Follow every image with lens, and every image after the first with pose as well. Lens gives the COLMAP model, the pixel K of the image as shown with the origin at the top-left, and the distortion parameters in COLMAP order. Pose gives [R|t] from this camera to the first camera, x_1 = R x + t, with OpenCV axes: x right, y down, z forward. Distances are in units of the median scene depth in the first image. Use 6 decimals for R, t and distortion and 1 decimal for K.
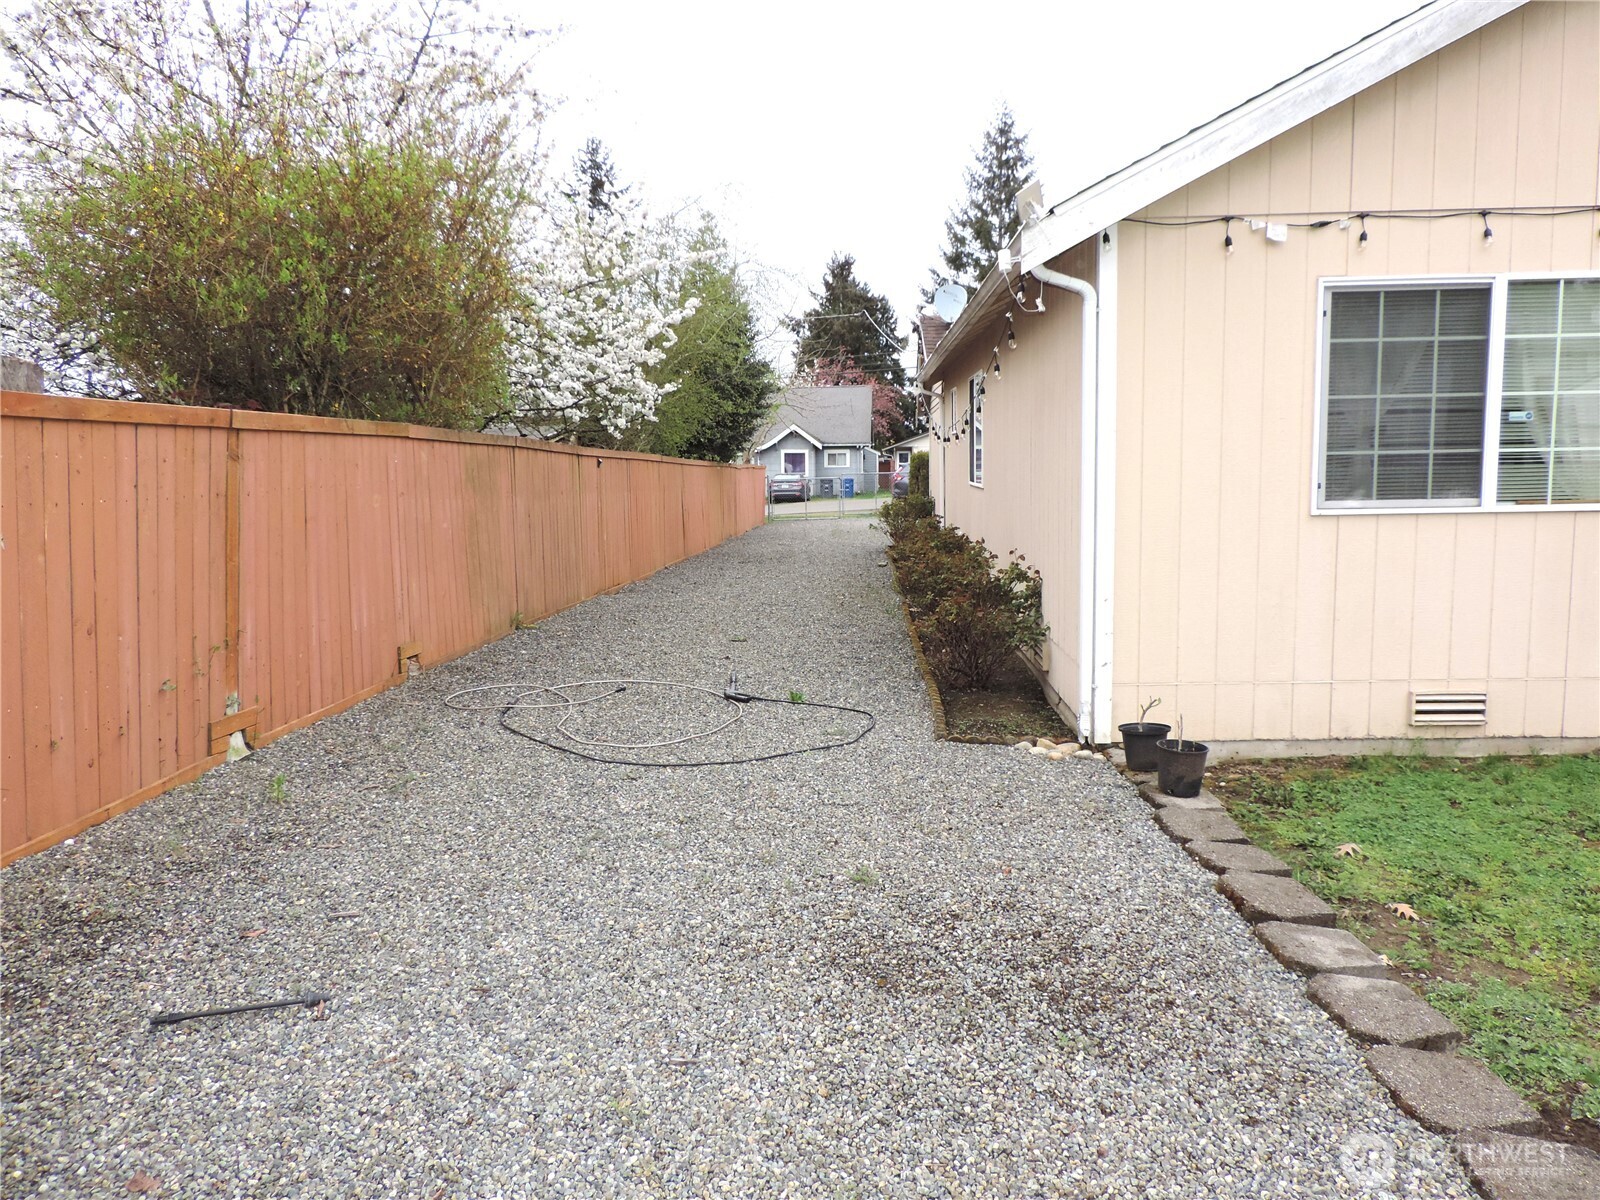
lens RADIAL K [[1138.3, 0, 790.2], [0, 1138.3, 596.3], [0, 0, 1]] dist [-0.021286, -0.001925]
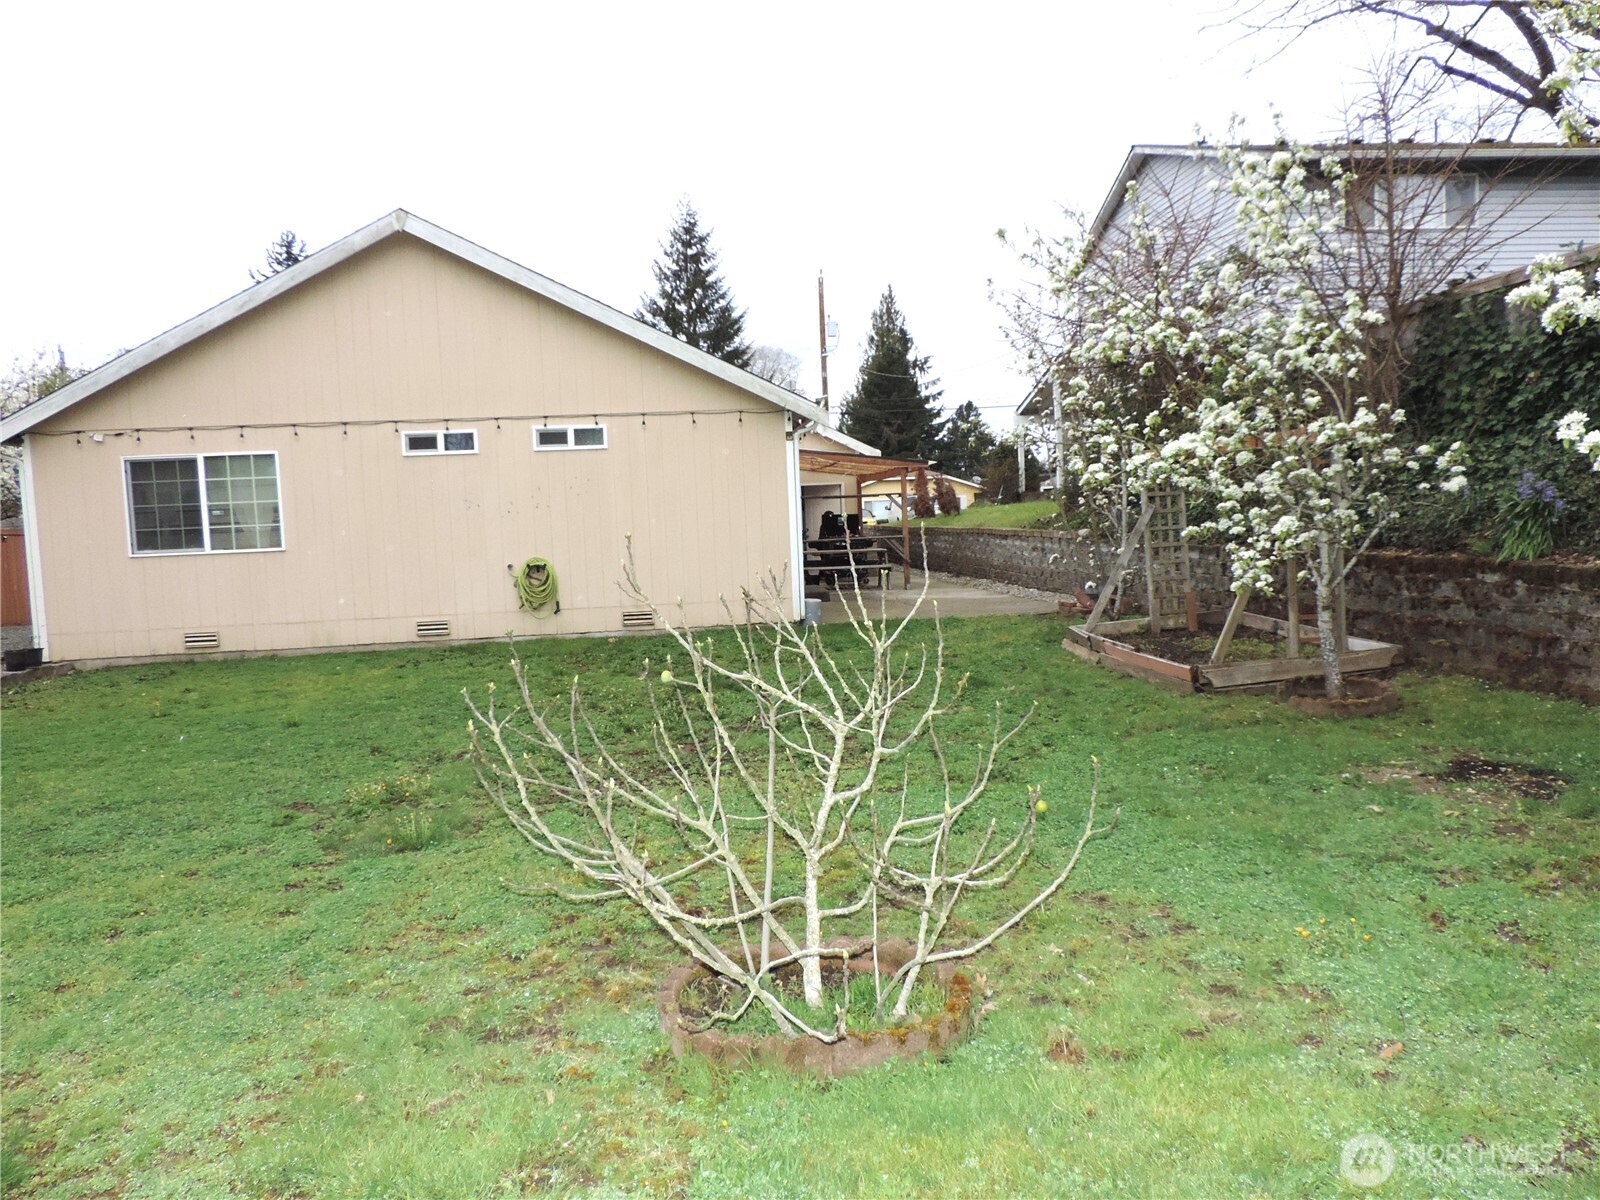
lens RADIAL K [[1138.3, 0, 807.8], [0, 1138.3, 601.7], [0, 0, 1]] dist [-0.021286, -0.001925]
pose [[0.983982, -0.032519, 0.175277, 1.410514], [0.041204, 0.998085, -0.046135, 0.181736], [-0.173441, 0.052618, 0.983438, -1.498179]]
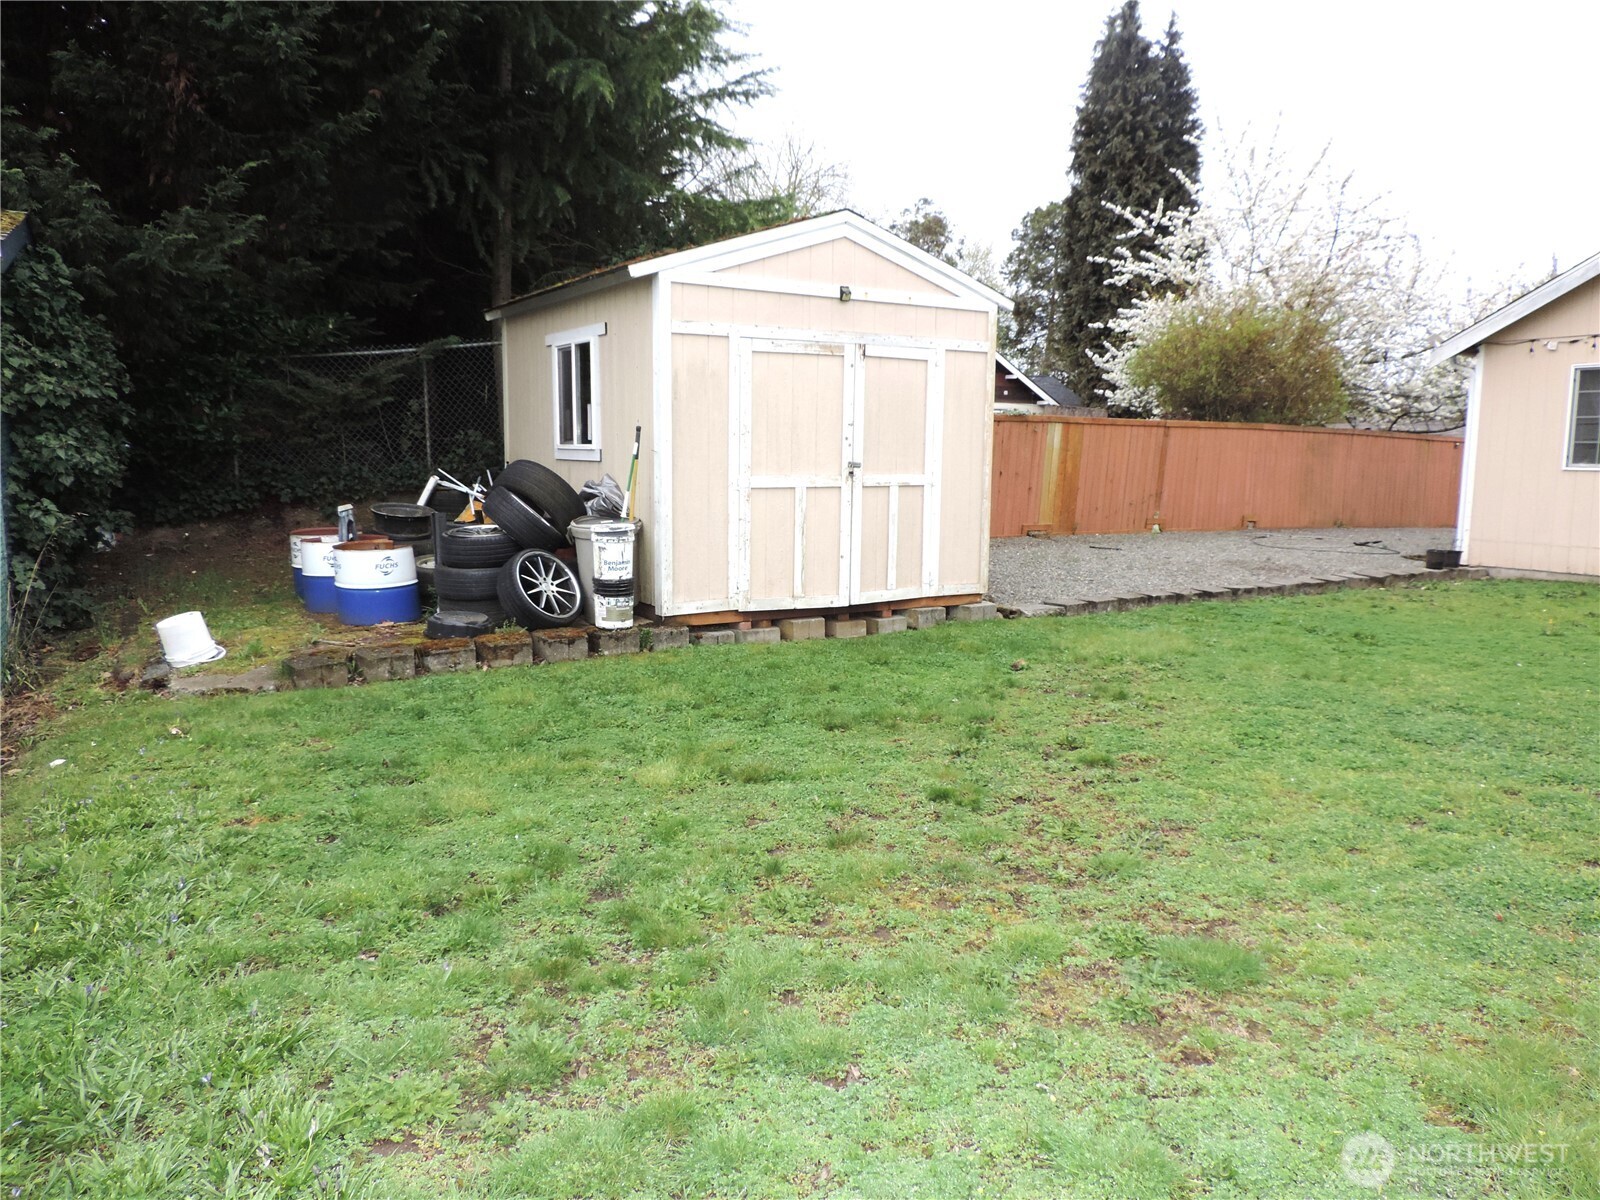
lens RADIAL K [[1138.3, 0, 802.8], [0, 1138.3, 601.2], [0, 0, 1]] dist [-0.021286, -0.001925]
pose [[0.556369, 0.133721, -0.820105, 1.480466], [-0.118263, 0.989662, 0.081136, 0.181932], [0.822477, 0.051846, 0.566431, -1.479611]]
